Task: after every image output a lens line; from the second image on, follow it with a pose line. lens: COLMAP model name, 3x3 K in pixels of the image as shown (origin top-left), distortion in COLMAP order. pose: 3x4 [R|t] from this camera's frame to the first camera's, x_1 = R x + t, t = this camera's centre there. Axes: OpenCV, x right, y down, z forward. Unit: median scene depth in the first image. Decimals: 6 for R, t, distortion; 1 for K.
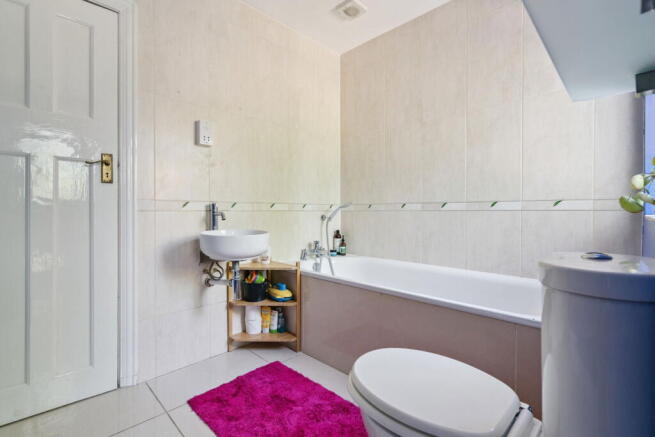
lens RADIAL K [[302.6, 0, 324.2], [0, 302.6, 217.9], [0, 0, 1]] dist [-0.002986, 0.001058]
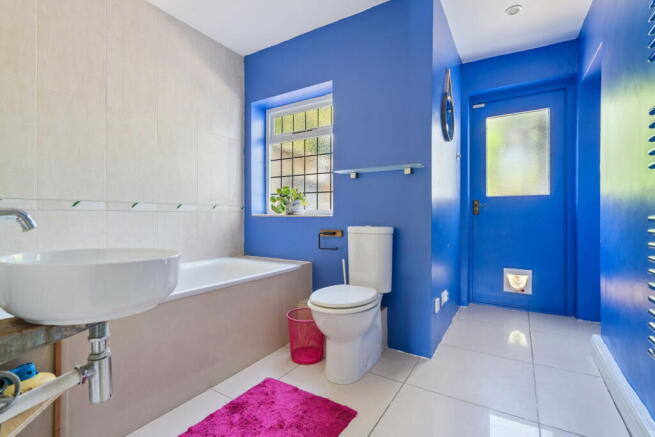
lens RADIAL K [[302.6, 0, 324.5], [0, 302.6, 214.6], [0, 0, 1]] dist [-0.002986, 0.001058]
pose [[-0.237114, -0.004394, 0.971472, -0.711146], [0.013853, 0.999873, 0.007903, -0.012504], [-0.971383, 0.015332, -0.237023, 0.677235]]
